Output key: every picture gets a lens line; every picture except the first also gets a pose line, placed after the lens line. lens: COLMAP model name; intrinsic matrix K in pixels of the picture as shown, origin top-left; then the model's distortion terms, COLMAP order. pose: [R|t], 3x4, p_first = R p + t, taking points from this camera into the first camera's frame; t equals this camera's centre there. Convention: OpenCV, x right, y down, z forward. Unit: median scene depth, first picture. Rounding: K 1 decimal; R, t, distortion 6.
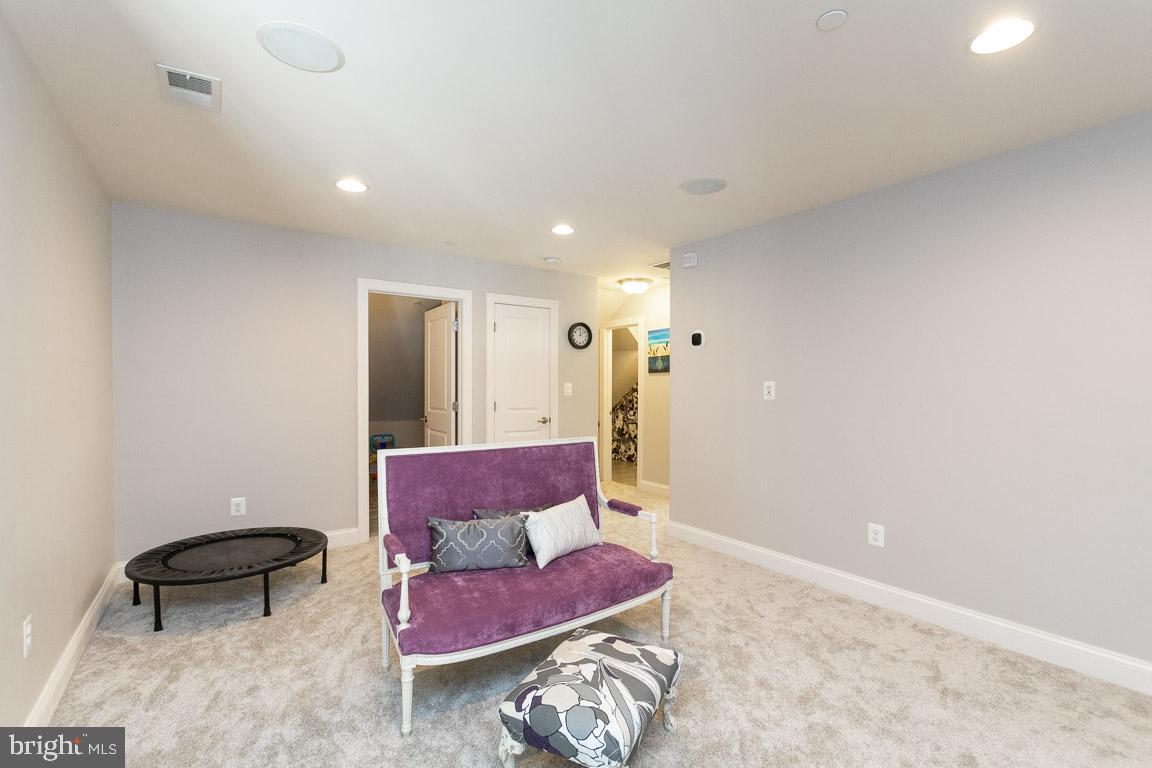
lens RADIAL K [[541.0, 0, 576.0], [0, 541.0, 384.0], [0, 0, 1]] dist [0.001352, -0.000038]
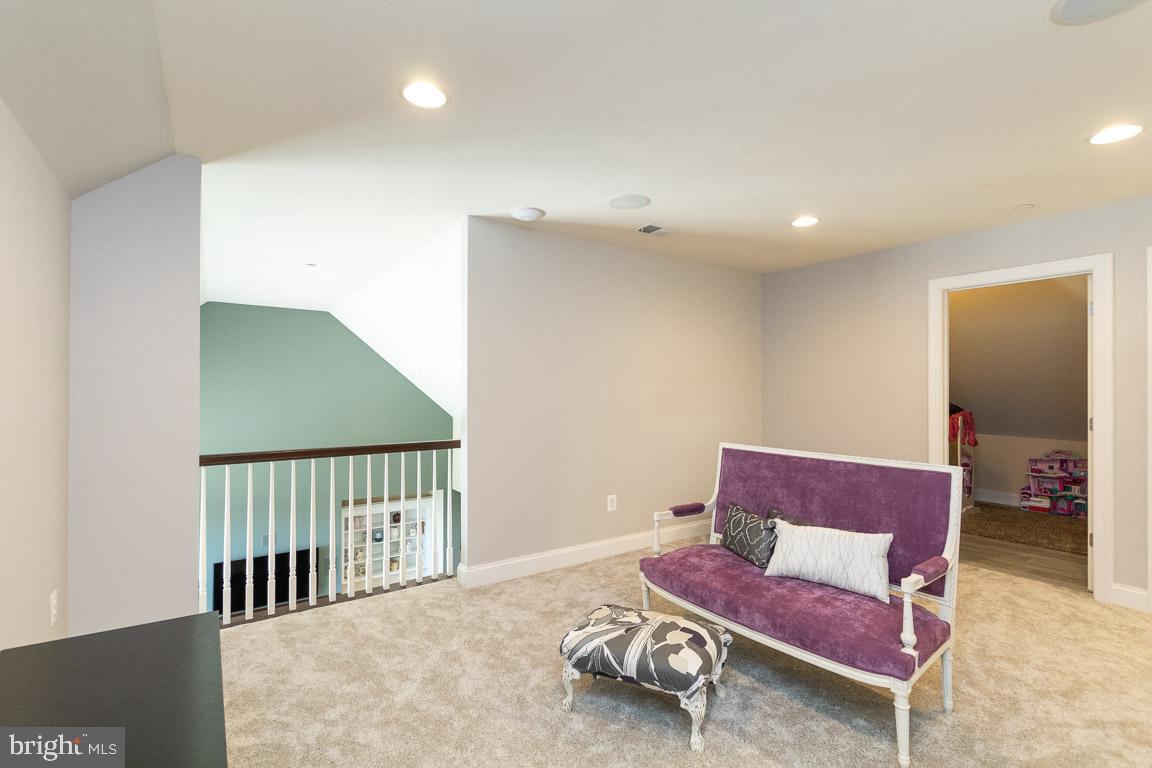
lens RADIAL K [[519.8, 0, 576.2], [0, 519.8, 390.1], [0, 0, 1]] dist [0.000985, -0.000524]
pose [[-0.007148, 0.004358, -0.999965, 0.936163], [-0.000594, 0.999990, 0.004362, -0.008354], [0.999974, 0.000626, -0.007145, 0.669098]]
